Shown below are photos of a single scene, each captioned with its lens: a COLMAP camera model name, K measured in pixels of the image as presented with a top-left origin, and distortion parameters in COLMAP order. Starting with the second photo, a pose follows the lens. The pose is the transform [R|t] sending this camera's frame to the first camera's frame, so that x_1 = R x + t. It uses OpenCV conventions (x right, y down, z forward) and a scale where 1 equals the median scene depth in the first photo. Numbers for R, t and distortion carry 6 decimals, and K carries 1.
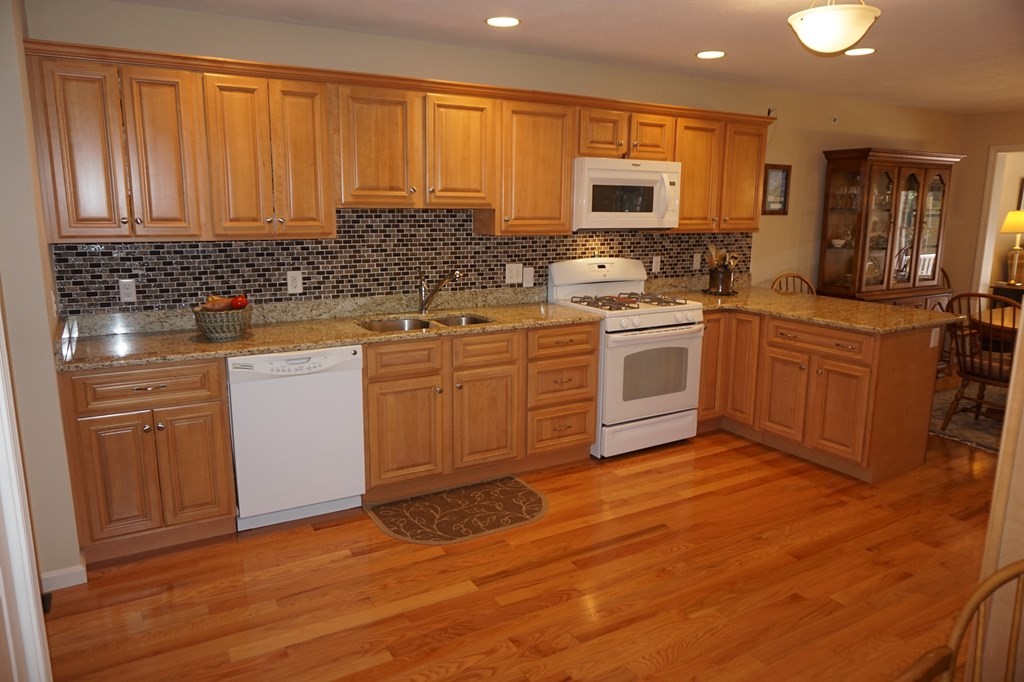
lens RADIAL K [[689.6, 0, 512.0], [0, 689.6, 341.0], [0, 0, 1]] dist [-0.036897, 0.026448]
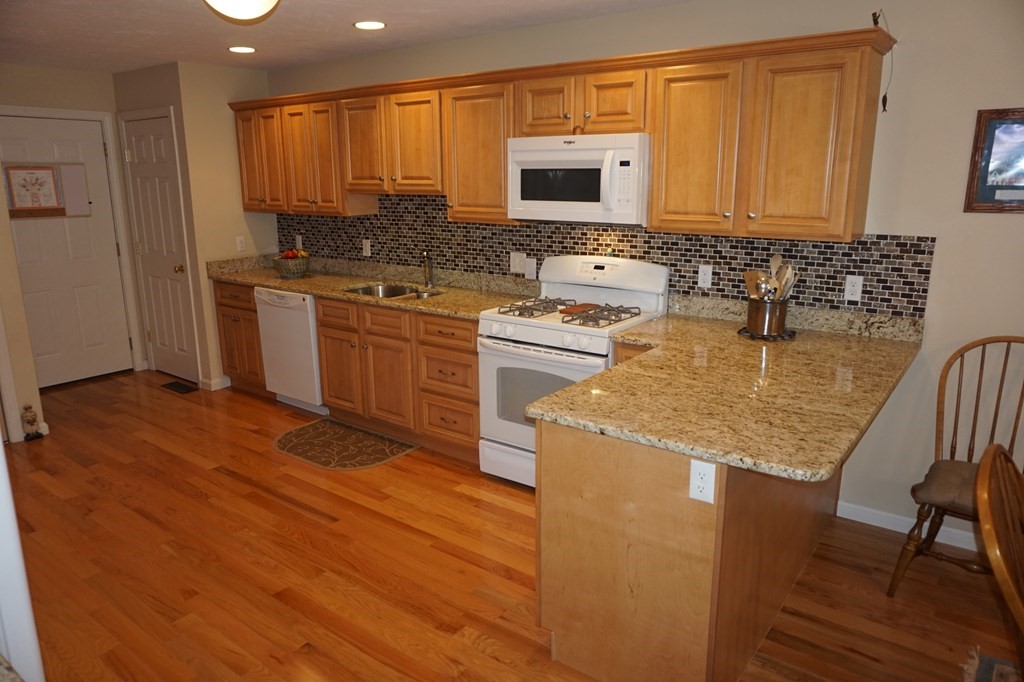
lens RADIAL K [[689.6, 0, 512.0], [0, 689.6, 341.0], [0, 0, 1]] dist [-0.036897, 0.026448]
pose [[0.386019, 0.205684, -0.899268, 0.916342], [-0.172999, 0.973672, 0.148440, -0.137791], [0.906124, 0.098272, 0.411439, 0.631505]]
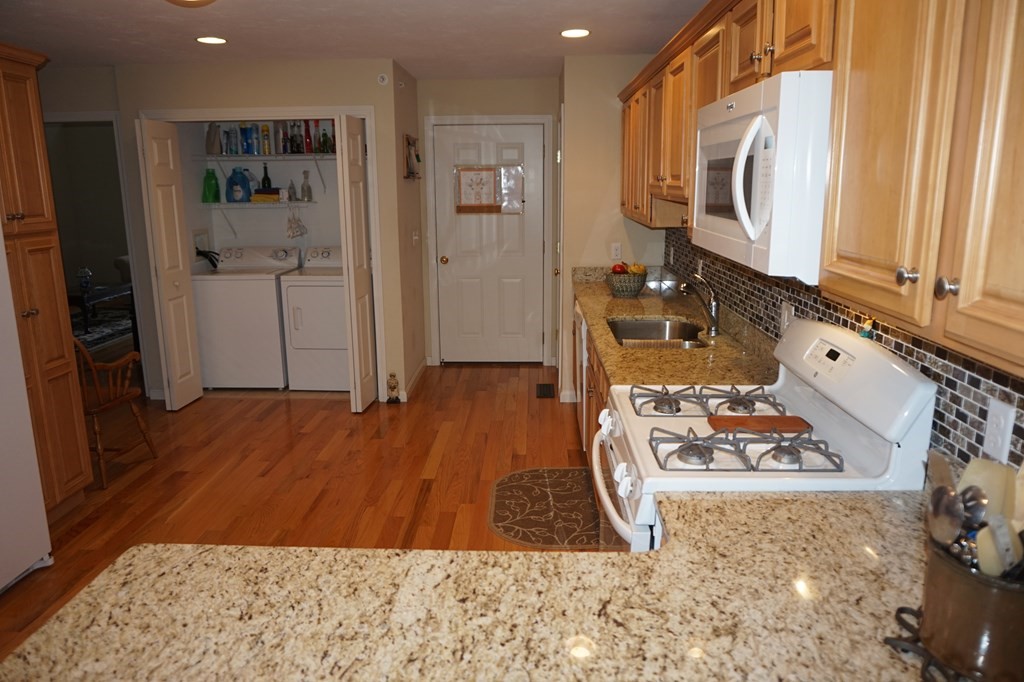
lens RADIAL K [[694.8, 0, 512.0], [0, 694.8, 341.0], [0, 0, 1]] dist [-0.042174, 0.004733]
pose [[-0.532785, 0.182824, -0.826266, 0.616188], [-0.164008, 0.935565, 0.312762, -0.230756], [0.830205, 0.302150, -0.468470, 1.122808]]
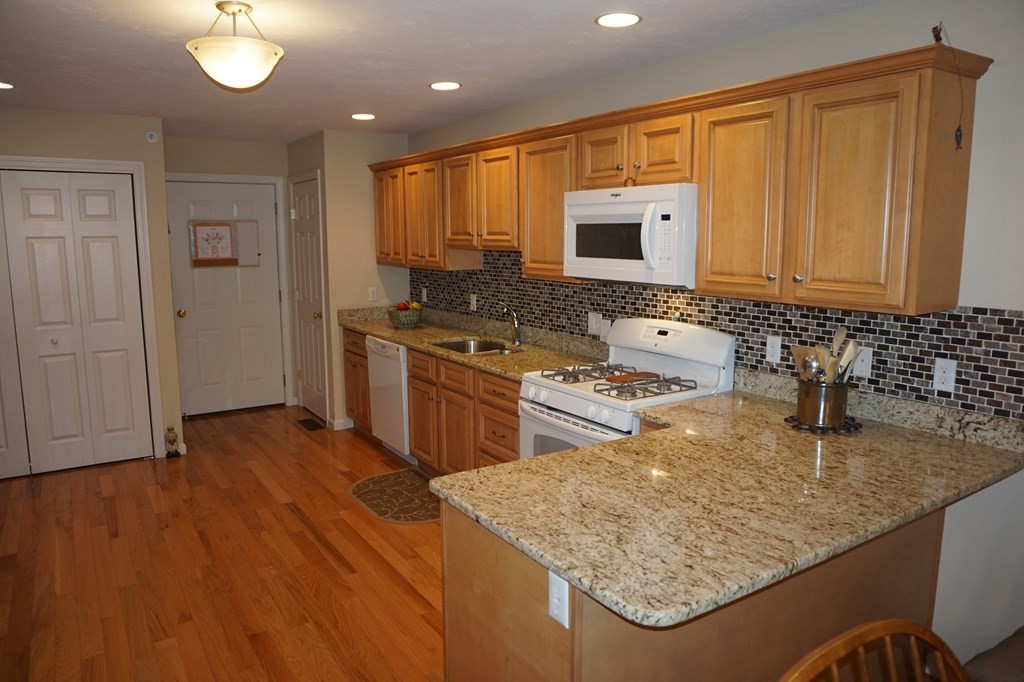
lens RADIAL K [[694.8, 0, 512.0], [0, 694.8, 341.0], [0, 0, 1]] dist [-0.042174, 0.004733]
pose [[0.053427, 0.142790, -0.988310, 0.920952], [-0.193061, 0.972527, 0.130073, -0.178902], [0.979731, 0.183854, 0.079526, 0.858262]]
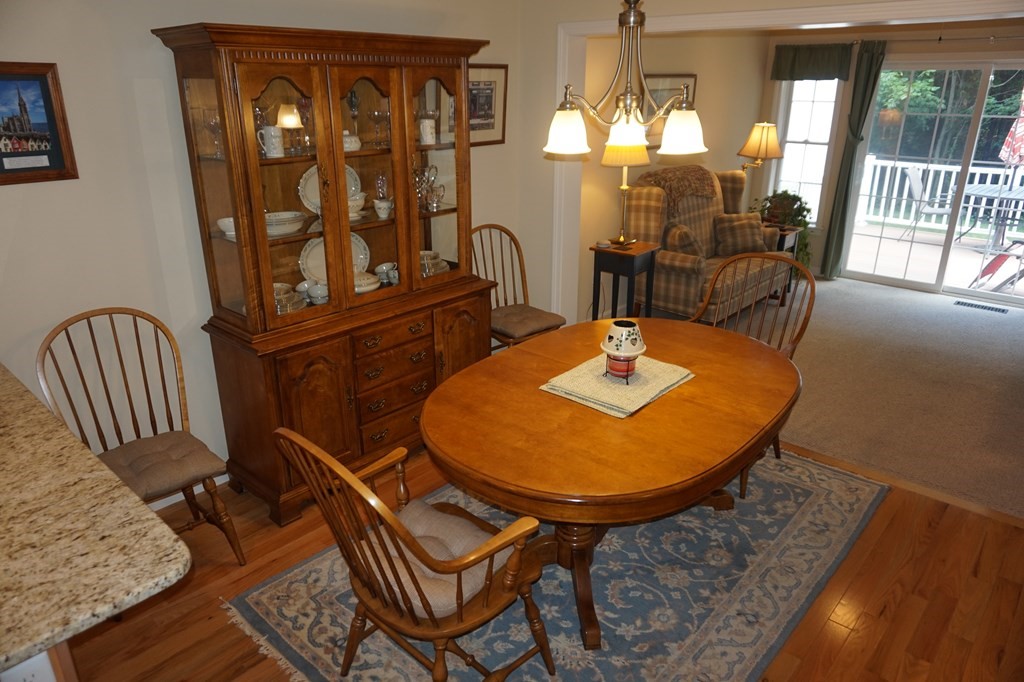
lens RADIAL K [[689.6, 0, 512.0], [0, 689.6, 341.0], [0, 0, 1]] dist [-0.036897, 0.026448]
pose [[0.952016, -0.110108, 0.285554, 0.707319], [0.062452, 0.983300, 0.170943, -0.182245], [-0.299608, -0.144906, 0.942994, 0.628678]]
